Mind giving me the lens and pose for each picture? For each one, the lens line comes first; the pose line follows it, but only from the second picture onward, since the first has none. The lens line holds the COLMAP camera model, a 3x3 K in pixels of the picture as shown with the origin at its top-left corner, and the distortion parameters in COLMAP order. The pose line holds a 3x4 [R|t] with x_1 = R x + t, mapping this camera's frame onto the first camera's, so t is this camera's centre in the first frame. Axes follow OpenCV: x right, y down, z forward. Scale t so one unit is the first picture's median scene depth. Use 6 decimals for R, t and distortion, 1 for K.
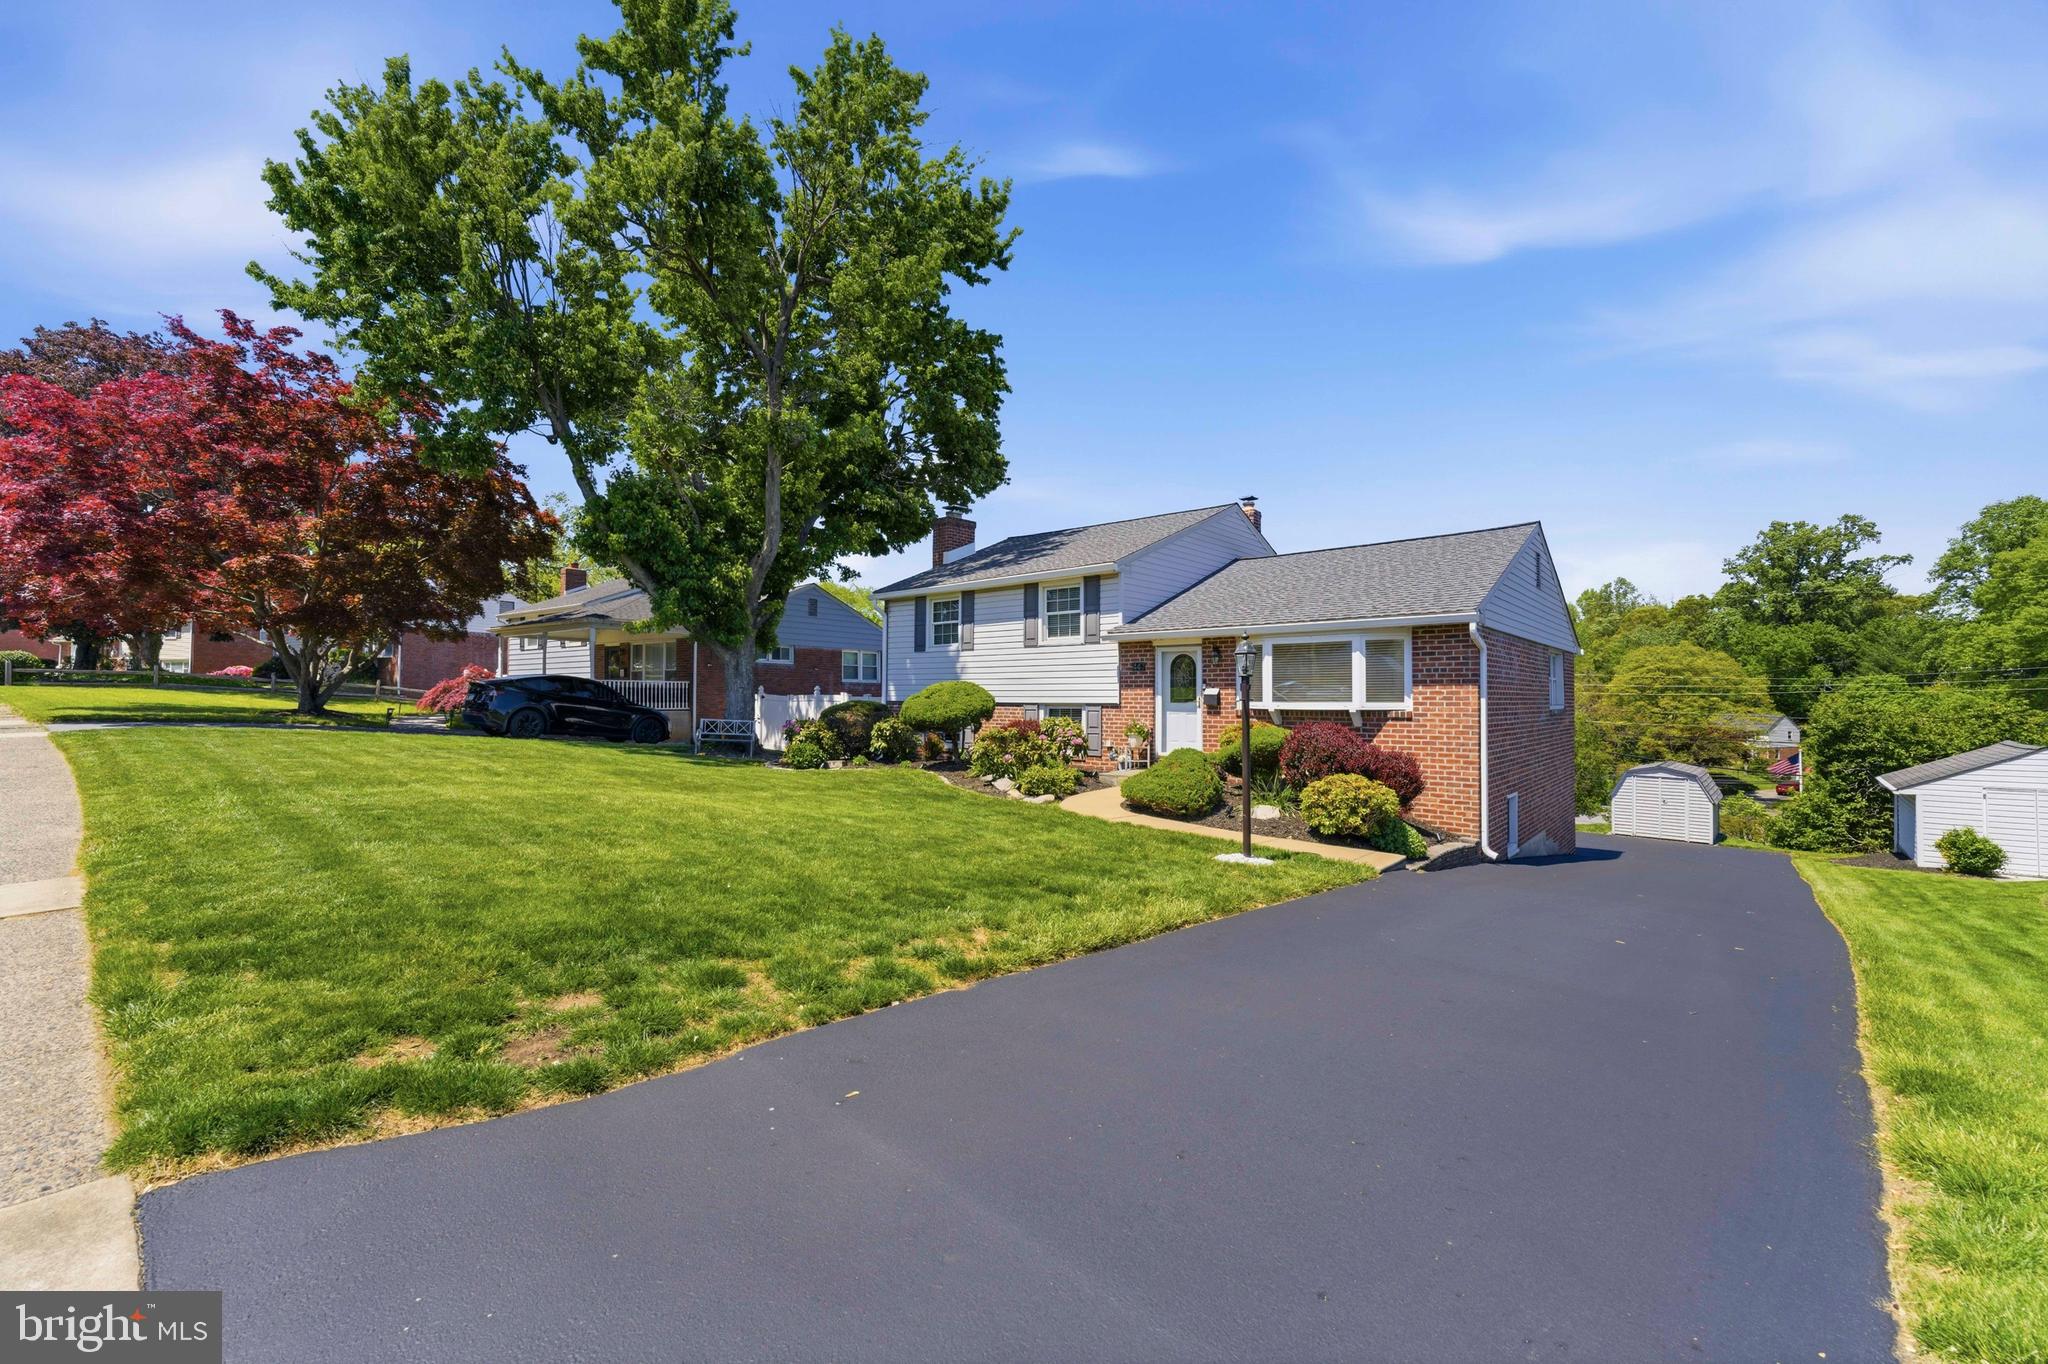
lens RADIAL K [[833.8, 0, 1013.6], [0, 833.8, 665.8], [0, 0, 1]] dist [-0.009132, 0.001731]
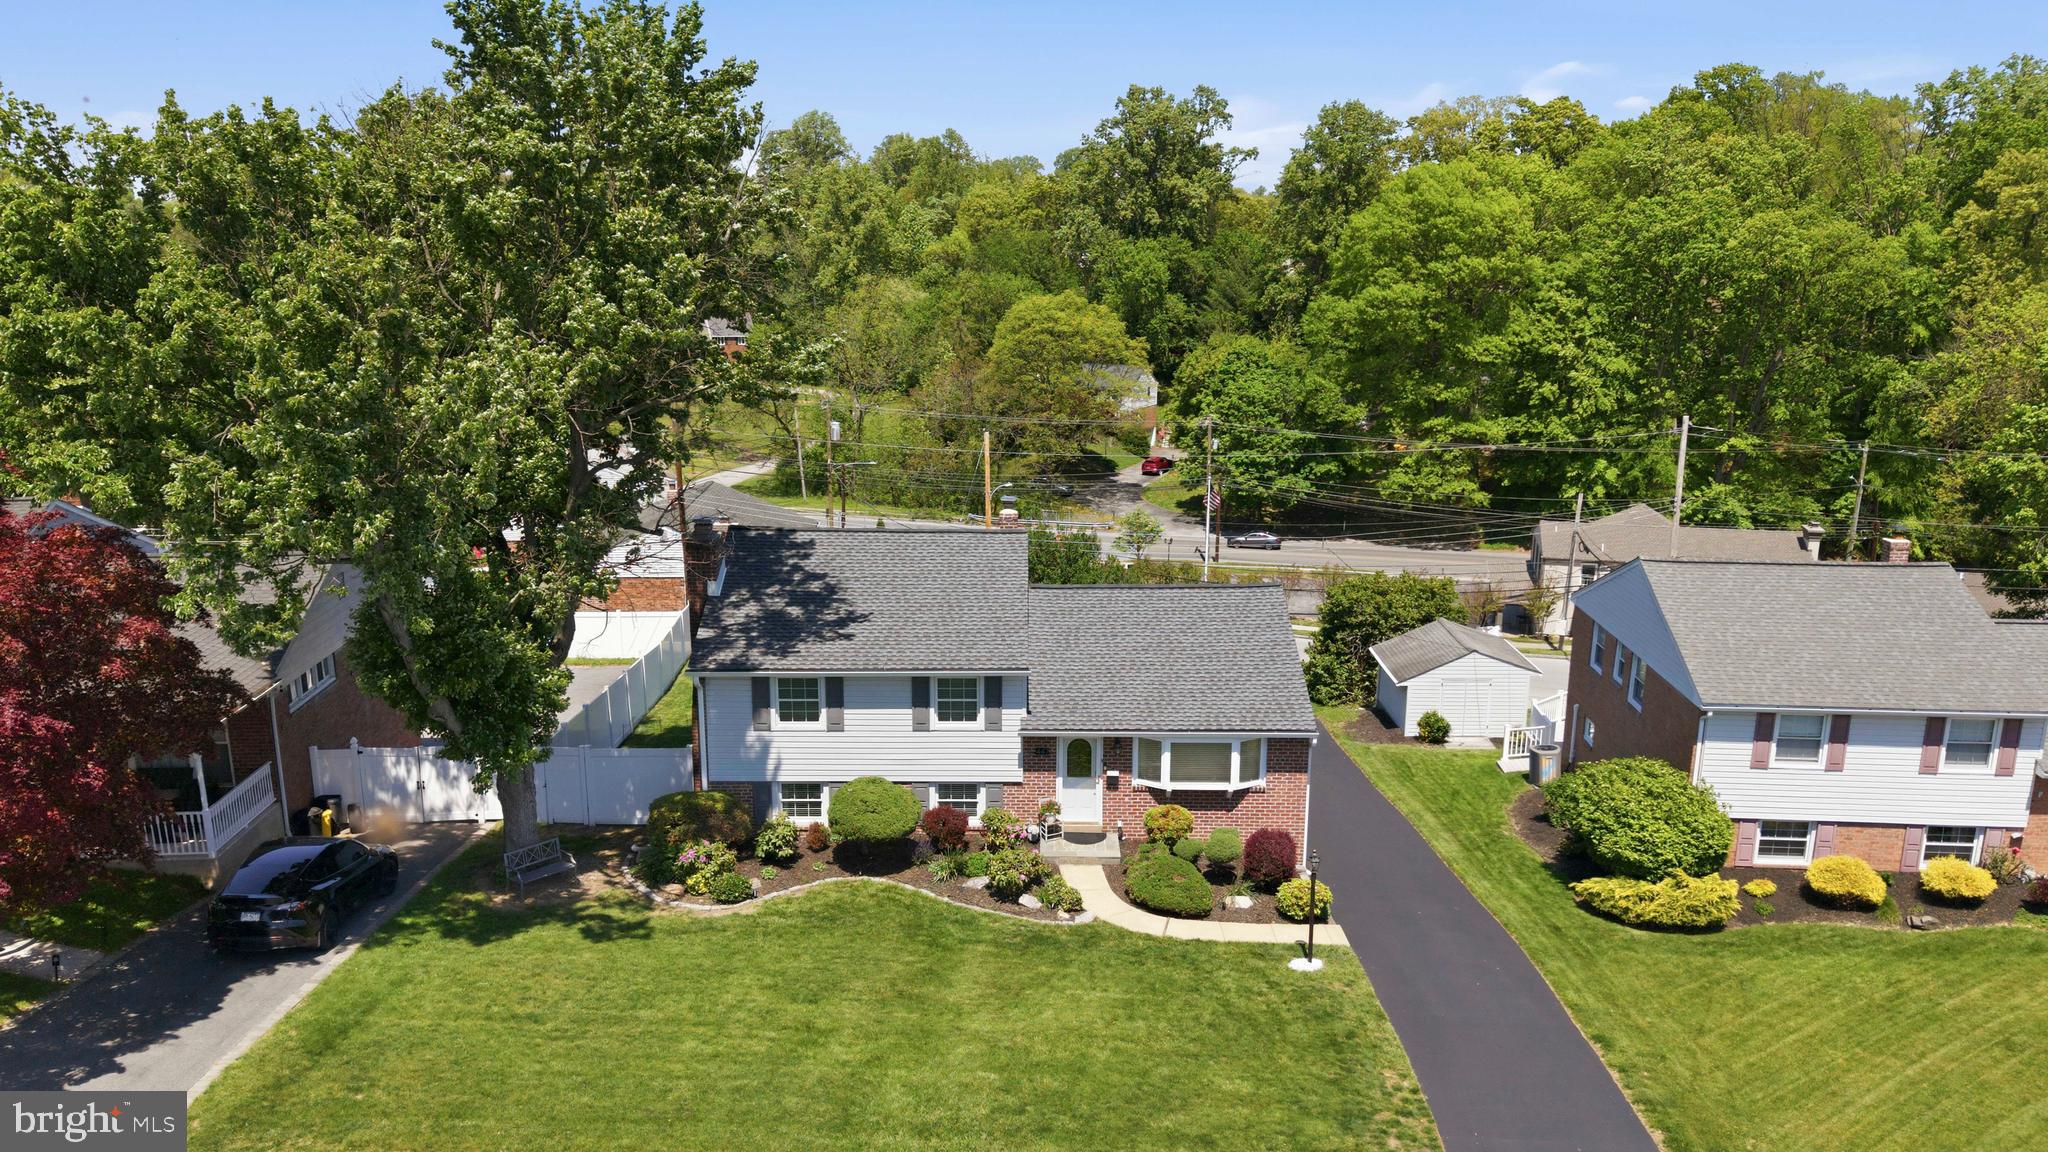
lens RADIAL K [[1526.3, 0, 1015.4], [0, 1526.3, 647.6], [0, 0, 1]] dist [0.018568, -0.007959]
pose [[0.757929, -0.168077, 0.630312, -1.067090], [-0.021561, 0.959255, 0.281718, -0.660650], [-0.651980, -0.227113, 0.723423, -0.418499]]
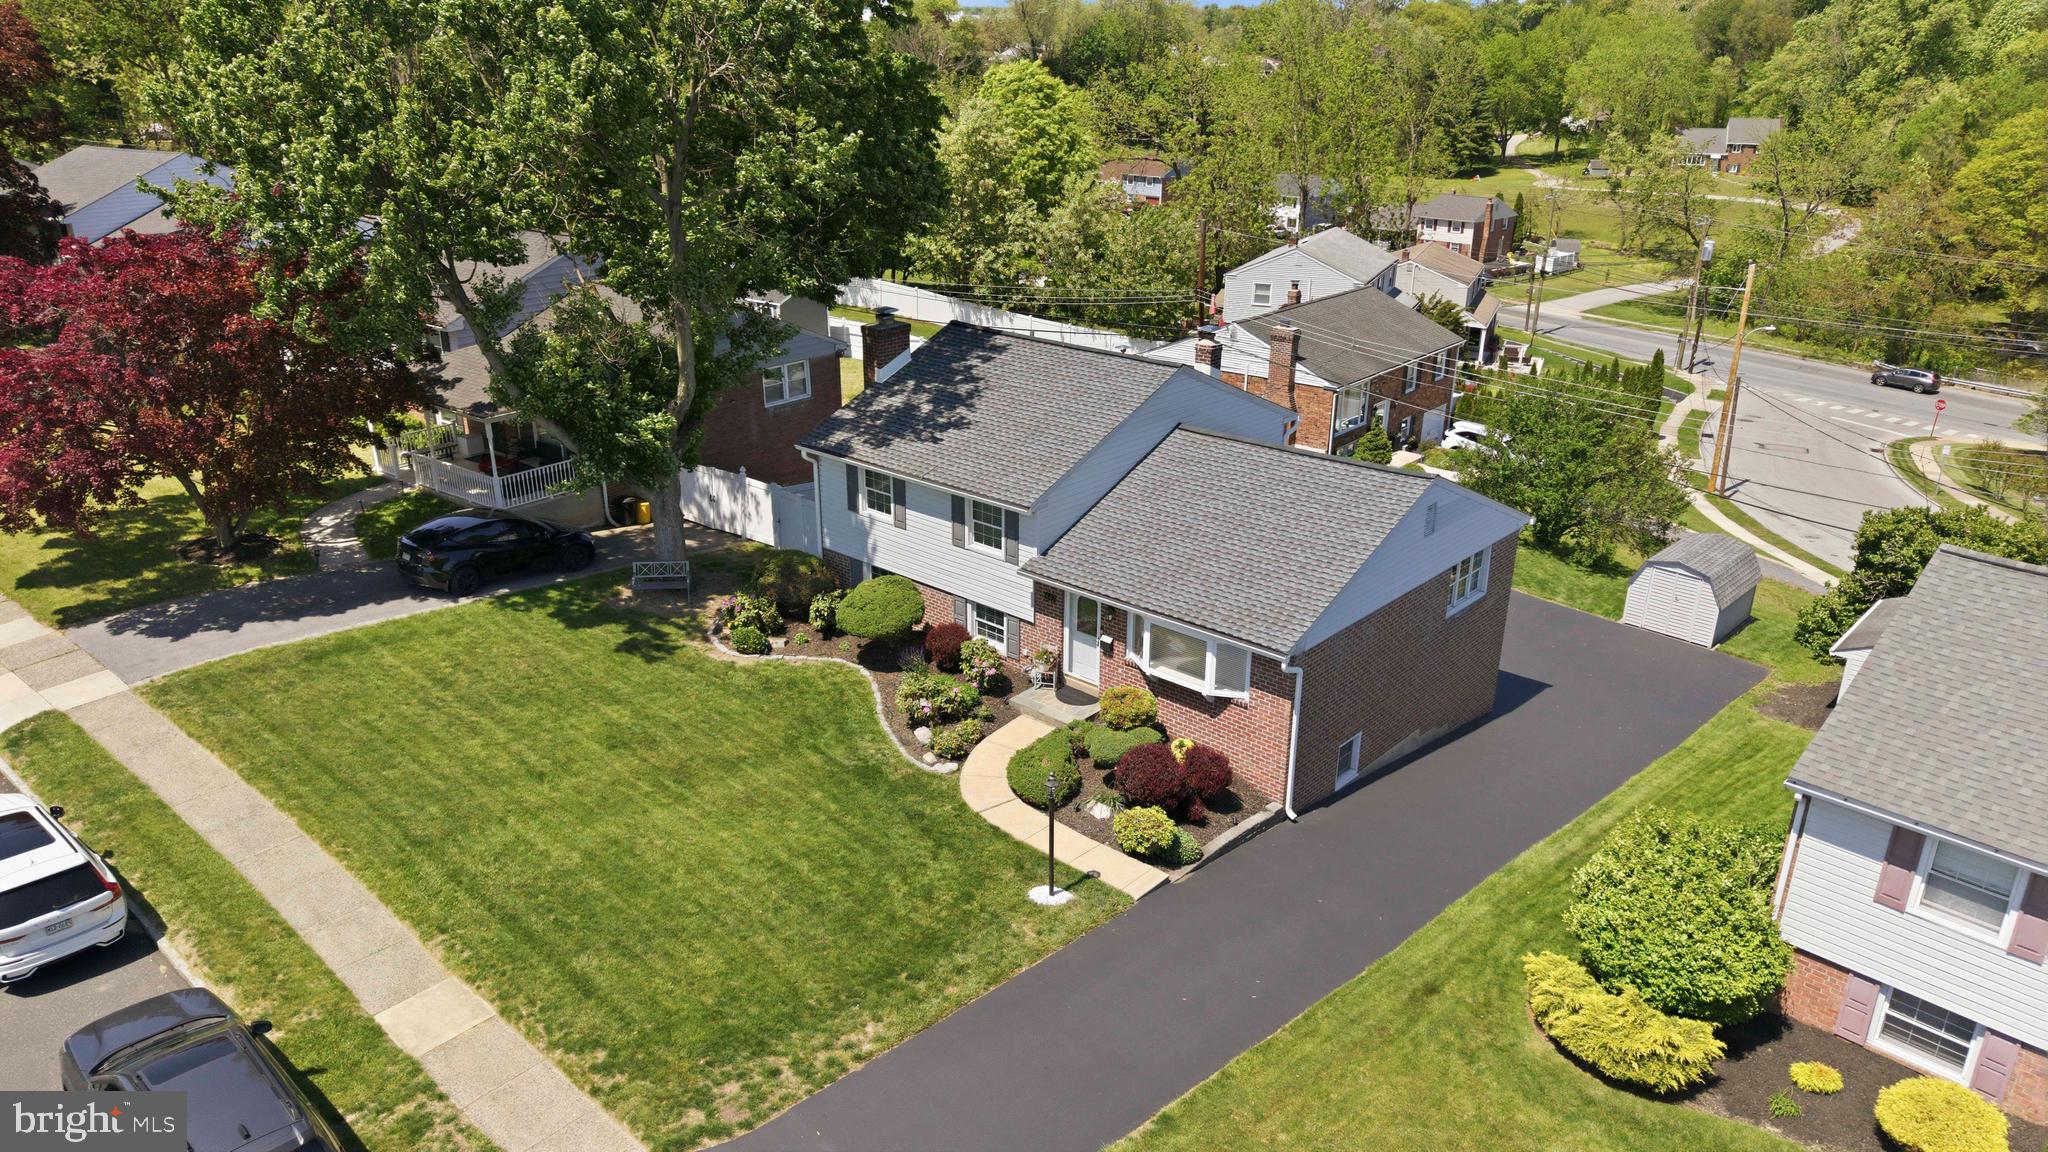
lens RADIAL K [[1374.7, 0, 1008.8], [0, 1374.7, 570.0], [0, 0, 1]] dist [0.005432, -0.001509]
pose [[0.999758, 0.006428, -0.021022, 0.120163], [0.002285, 0.920720, 0.390217, -0.666911], [0.021863, -0.390171, 0.920483, -0.583304]]
